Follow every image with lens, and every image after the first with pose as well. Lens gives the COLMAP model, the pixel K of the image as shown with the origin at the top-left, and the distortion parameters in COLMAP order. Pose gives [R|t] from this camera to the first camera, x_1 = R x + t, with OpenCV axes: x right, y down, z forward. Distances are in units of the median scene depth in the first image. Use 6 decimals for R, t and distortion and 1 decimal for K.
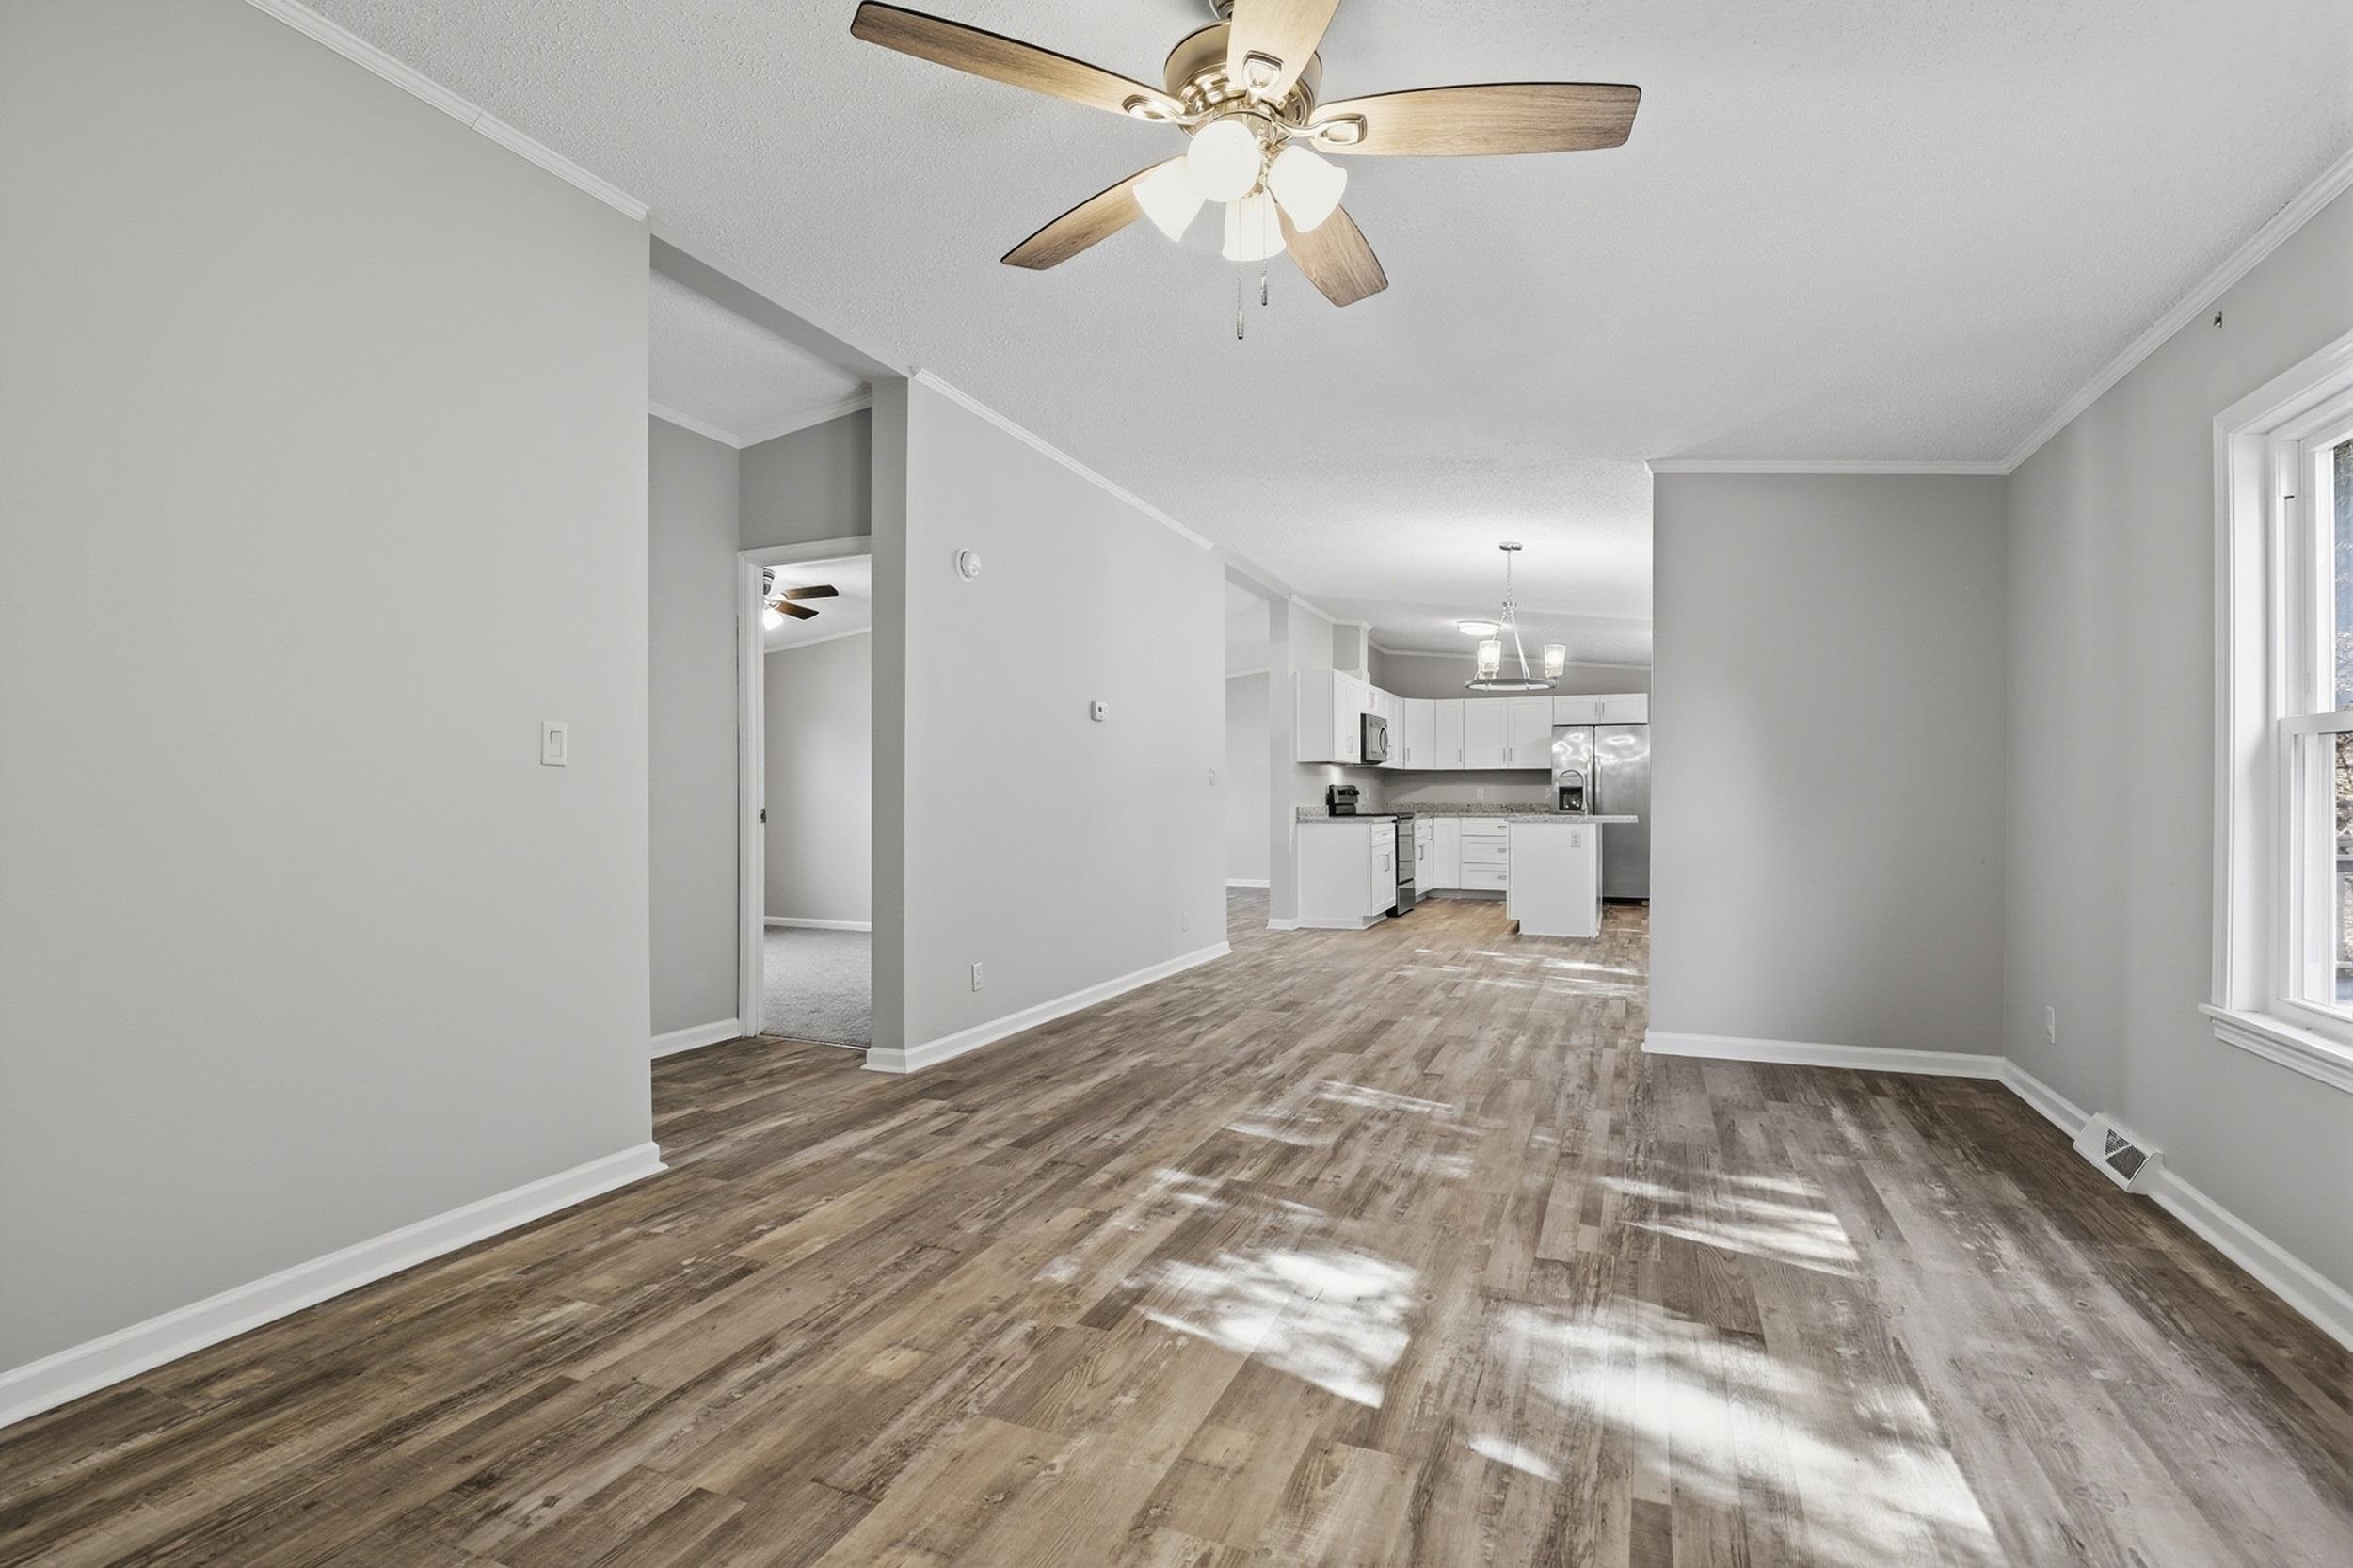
lens RADIAL K [[1096.4, 0, 1182.7], [0, 1096.4, 788.7], [0, 0, 1]] dist [-0.037040, 0.005843]
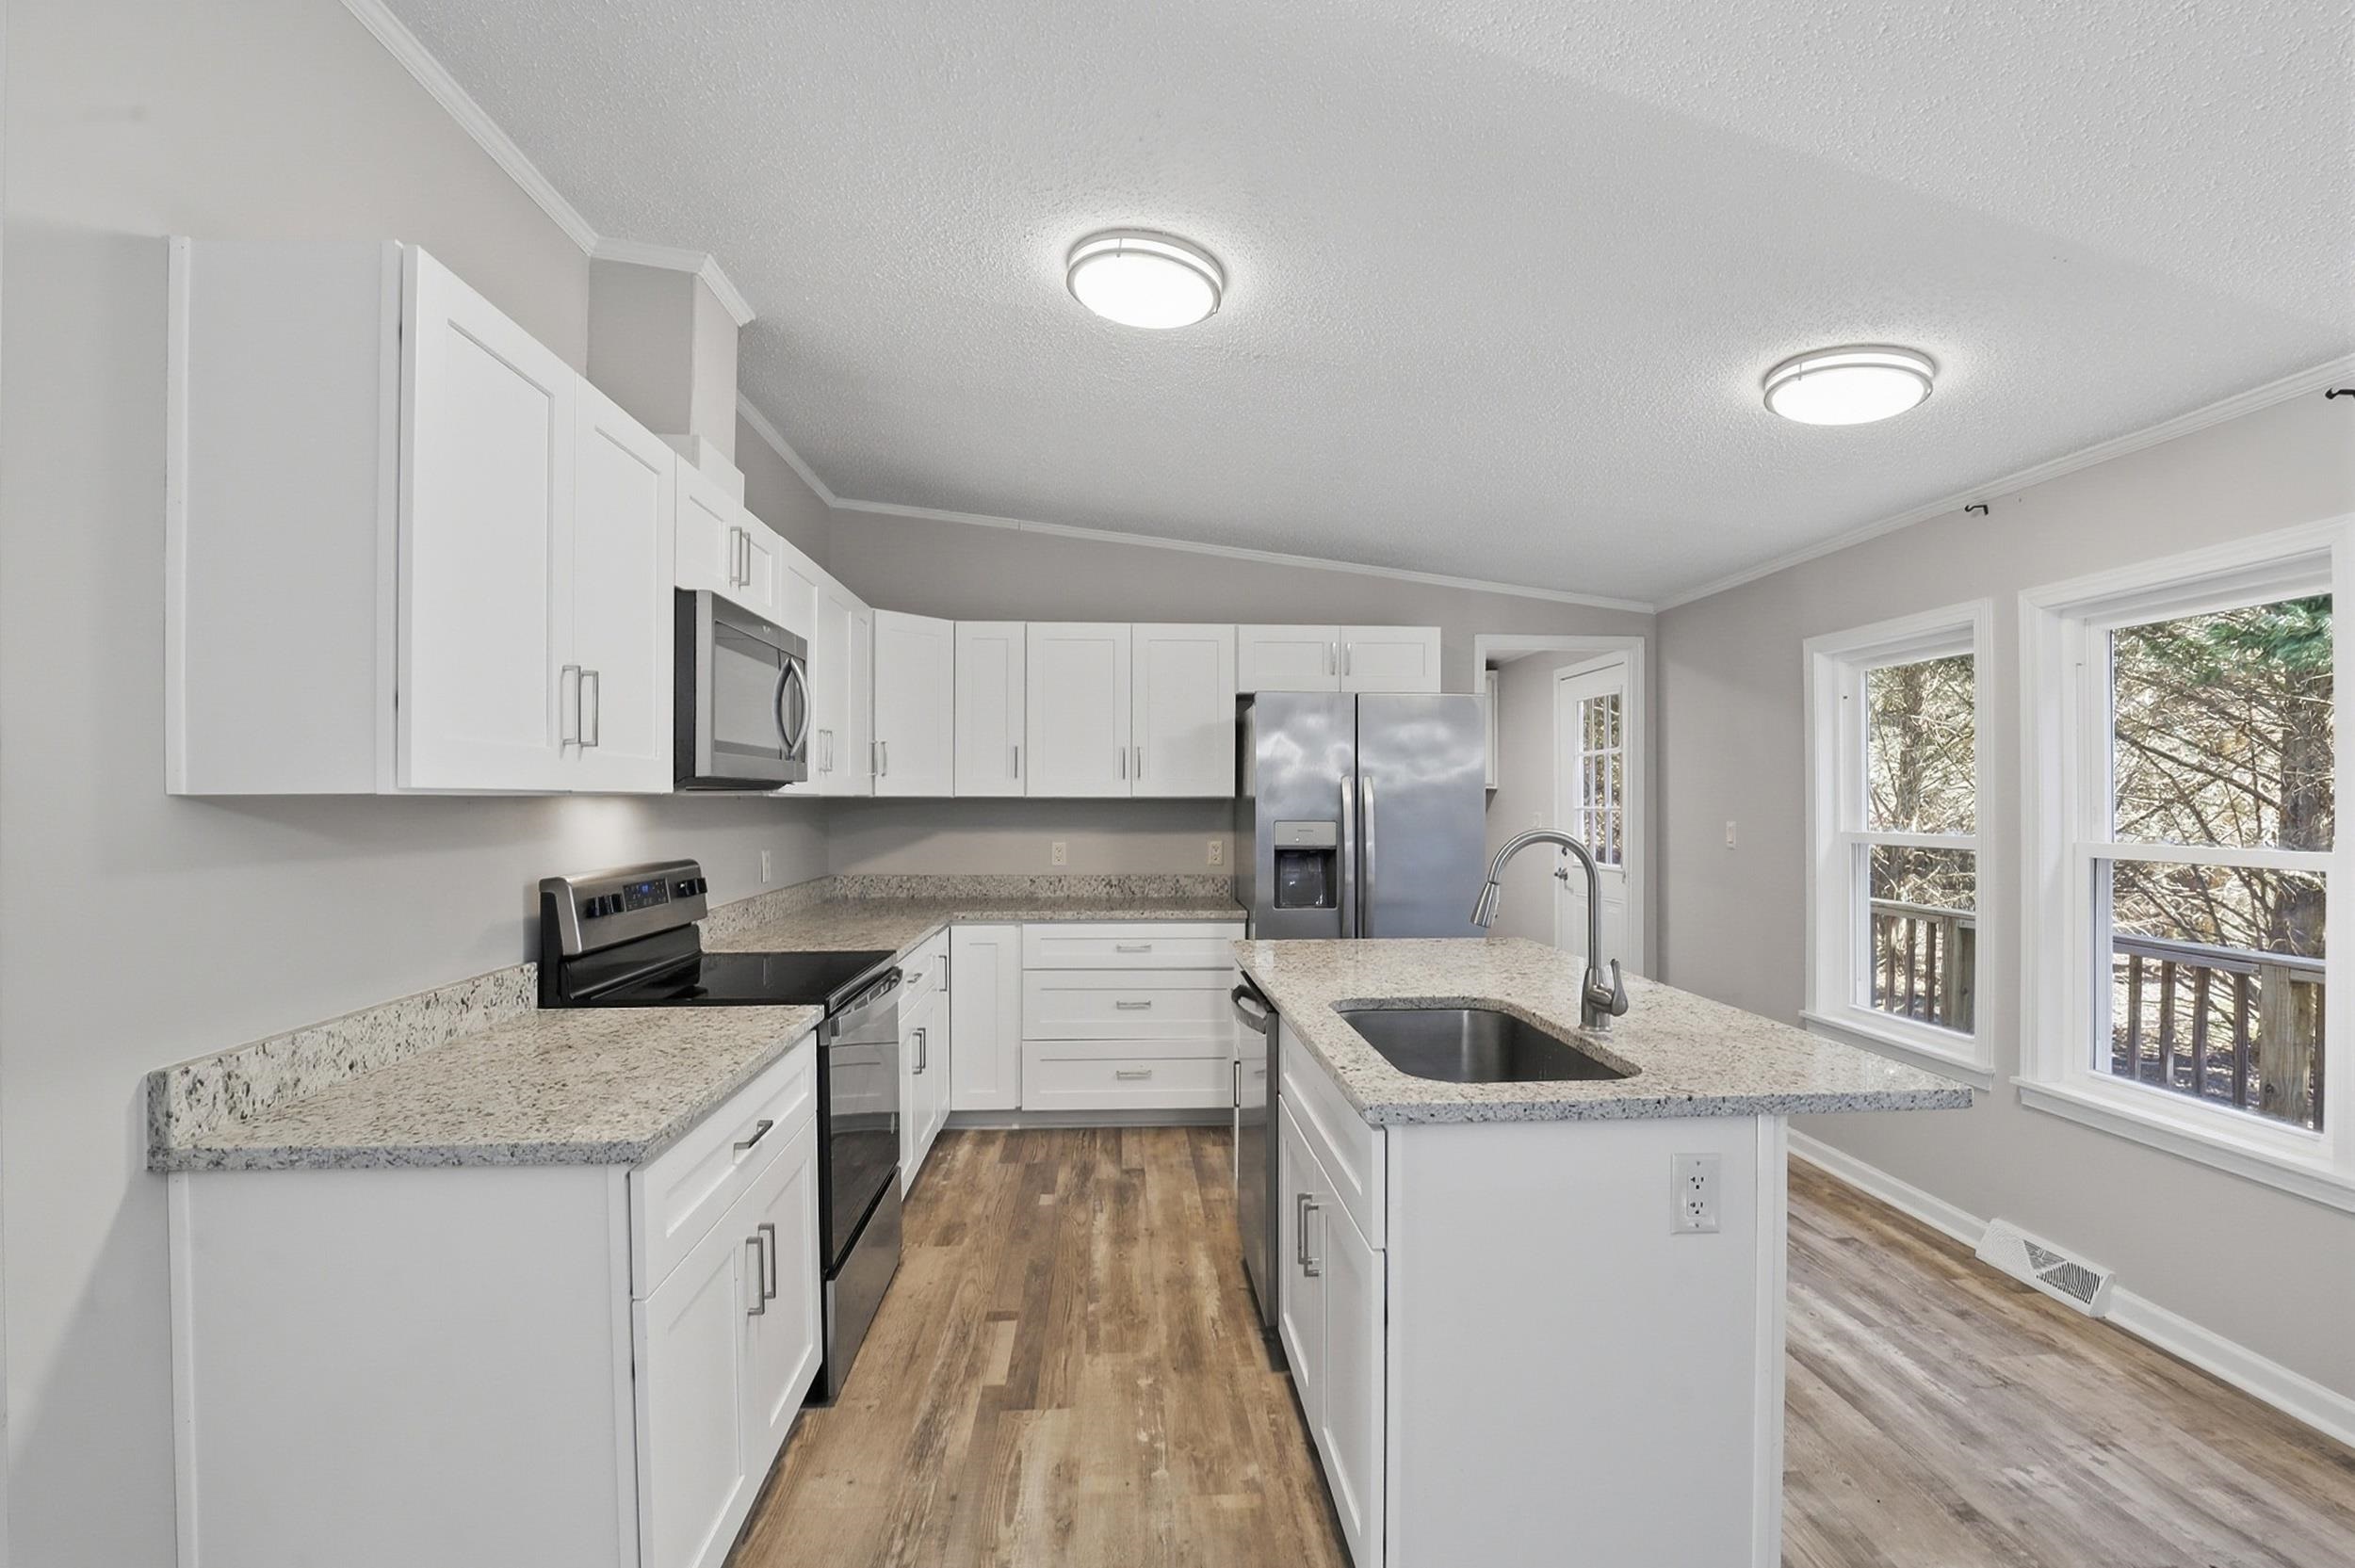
lens RADIAL K [[1097.2, 0, 1176.4], [0, 1097.2, 789.0], [0, 0, 1]] dist [-0.037040, 0.005843]
pose [[0.901256, 0.002052, 0.433281, 0.247366], [-0.000165, 0.999990, -0.004394, -0.034874], [-0.433286, 0.003889, 0.901248, 1.145688]]
